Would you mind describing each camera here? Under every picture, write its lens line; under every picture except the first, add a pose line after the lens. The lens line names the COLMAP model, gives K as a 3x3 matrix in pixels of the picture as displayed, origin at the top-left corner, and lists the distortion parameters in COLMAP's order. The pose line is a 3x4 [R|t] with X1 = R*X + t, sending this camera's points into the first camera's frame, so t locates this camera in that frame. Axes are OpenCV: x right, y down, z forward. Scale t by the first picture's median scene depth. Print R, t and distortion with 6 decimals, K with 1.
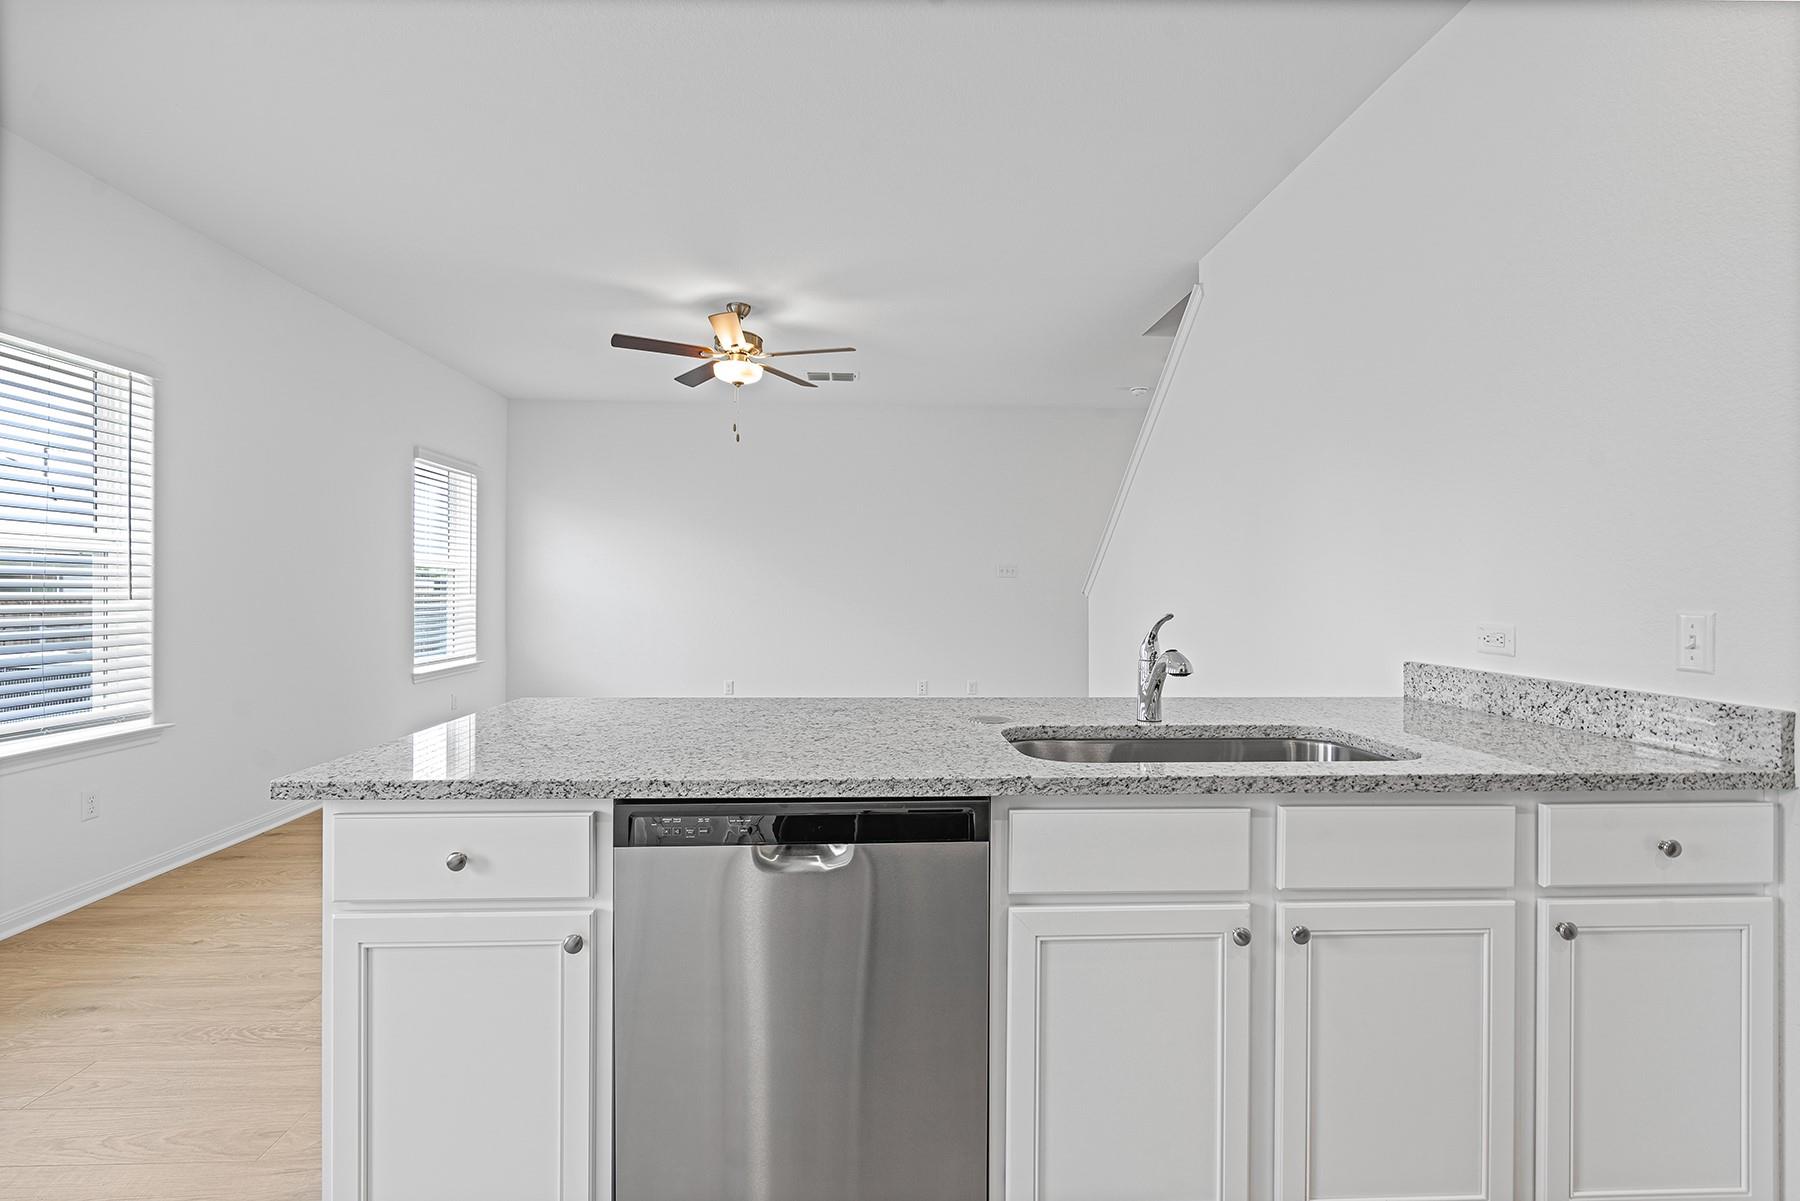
lens RADIAL K [[826.4, 0, 897.6], [0, 826.4, 585.6], [0, 0, 1]] dist [-0.002924, -0.000543]
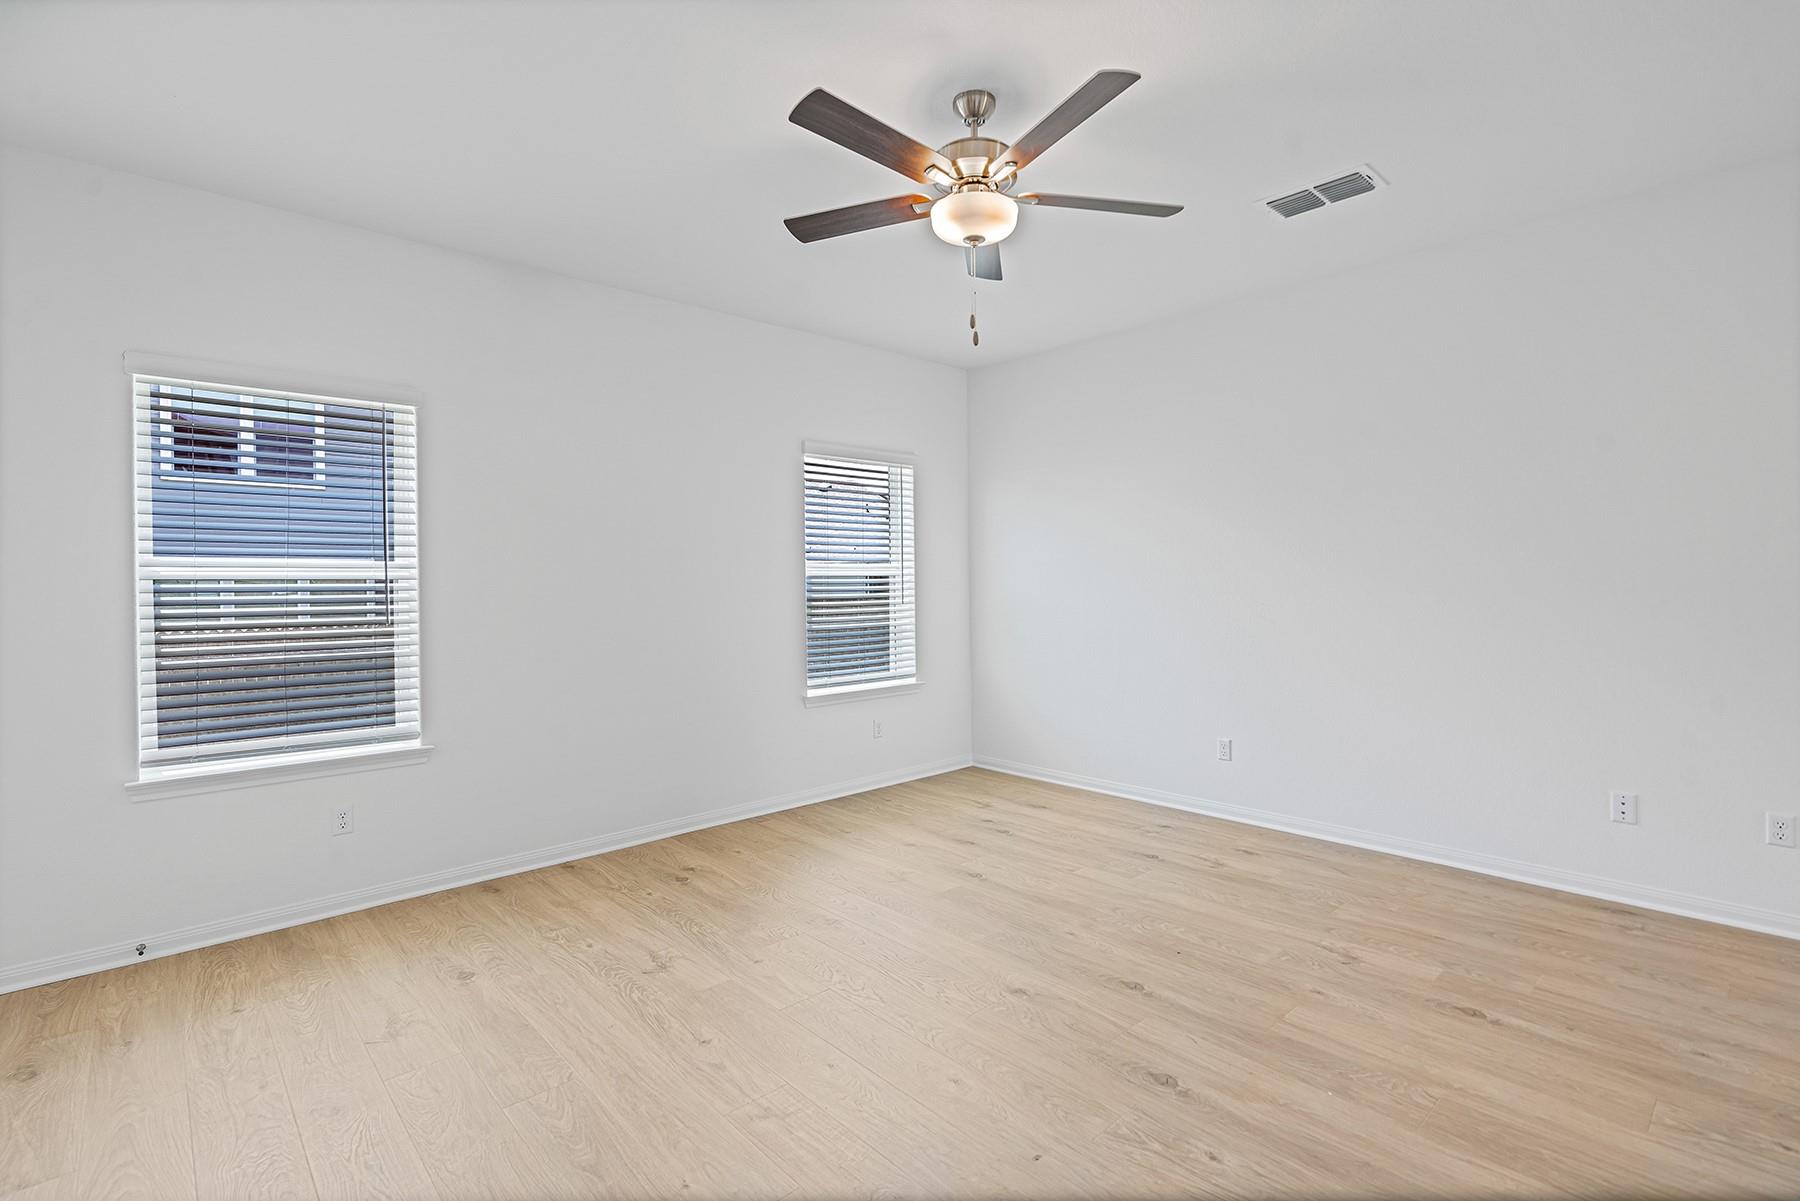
lens RADIAL K [[826.4, 0, 897.6], [0, 826.4, 585.6], [0, 0, 1]] dist [-0.002924, -0.000543]
pose [[0.642616, -0.007820, -0.766148, 0.455668], [0.016754, 0.999852, 0.003847, -0.041811], [0.766005, -0.015309, 0.642652, 1.387010]]
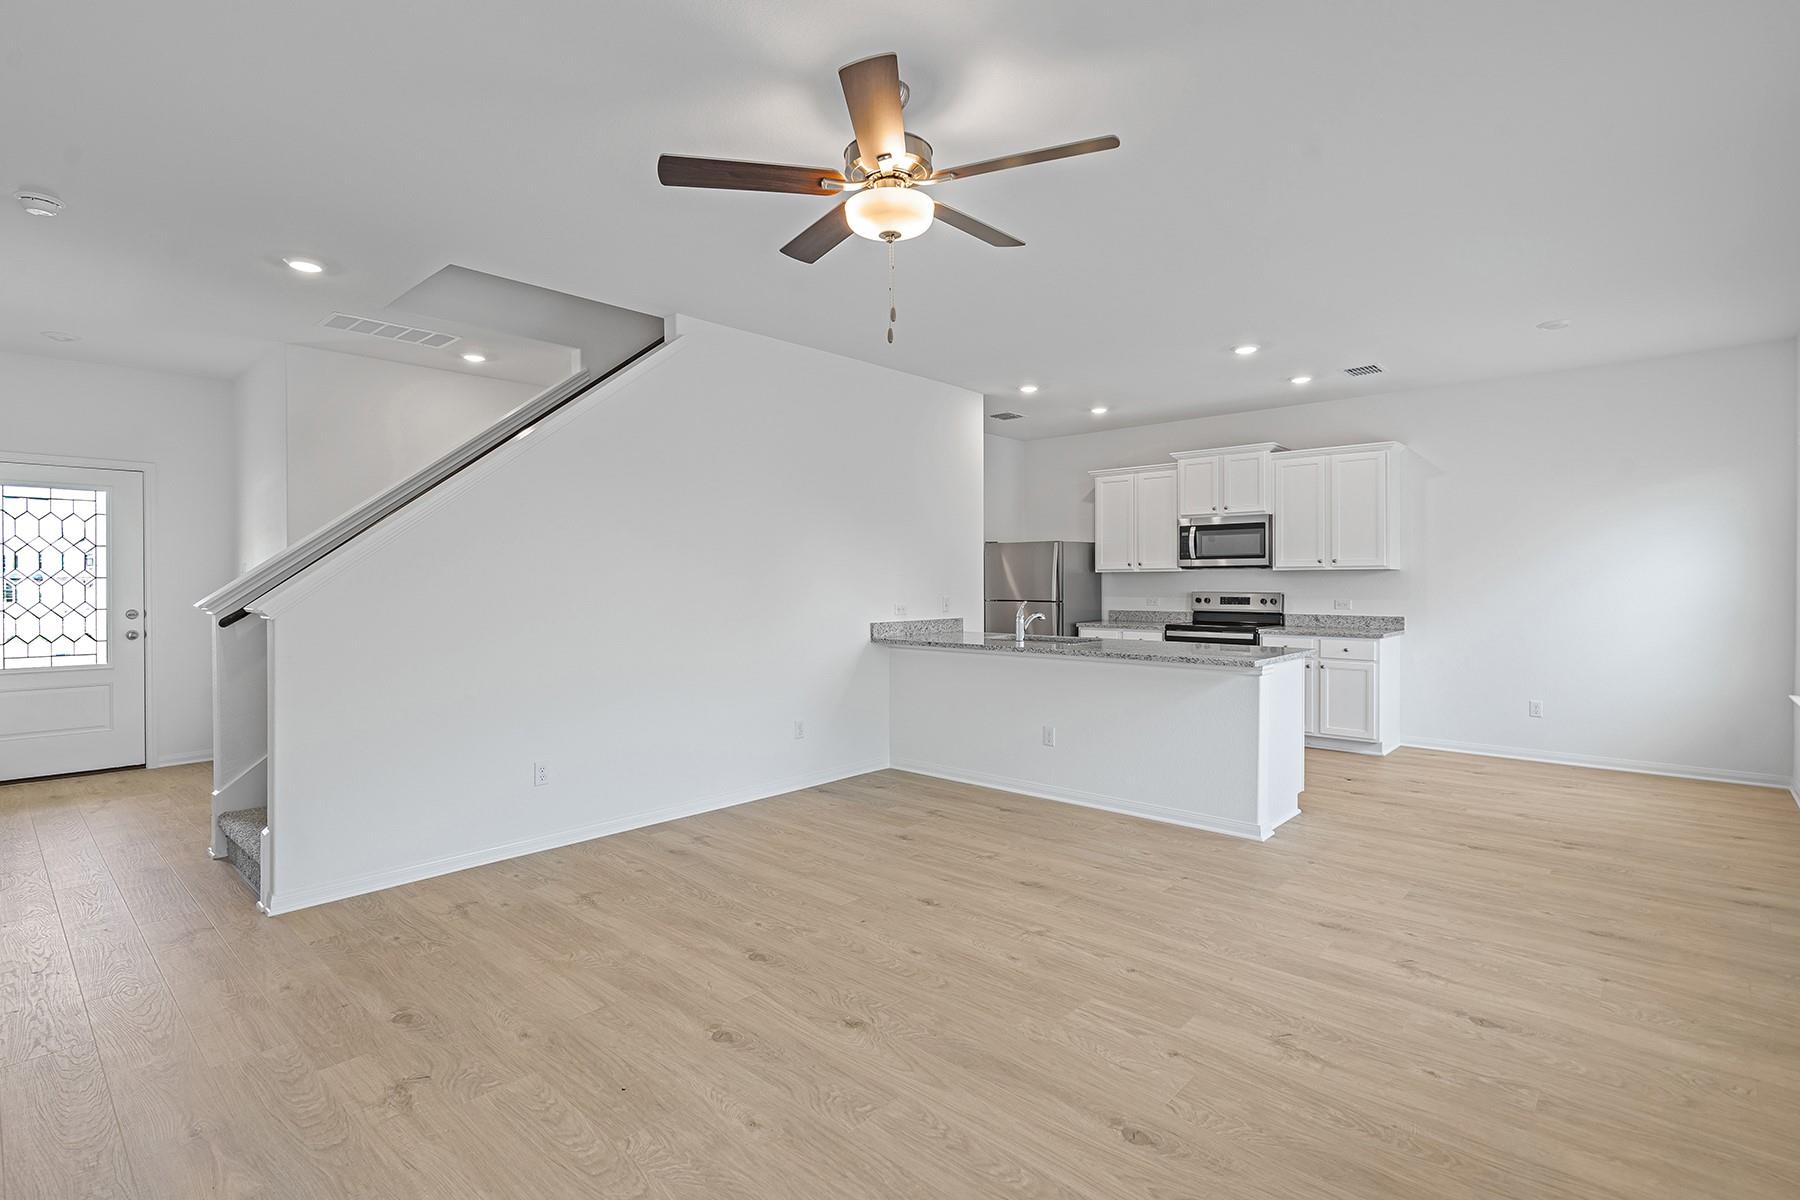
lens RADIAL K [[850.0, 0, 899.2], [0, 850.0, 578.2], [0, 0, 1]] dist [0.000375, 0.000707]
pose [[-0.711080, -0.000831, 0.703111, -1.362280], [-0.002022, 0.999998, -0.000864, -0.039829], [-0.703109, -0.002036, -0.711080, 3.216345]]
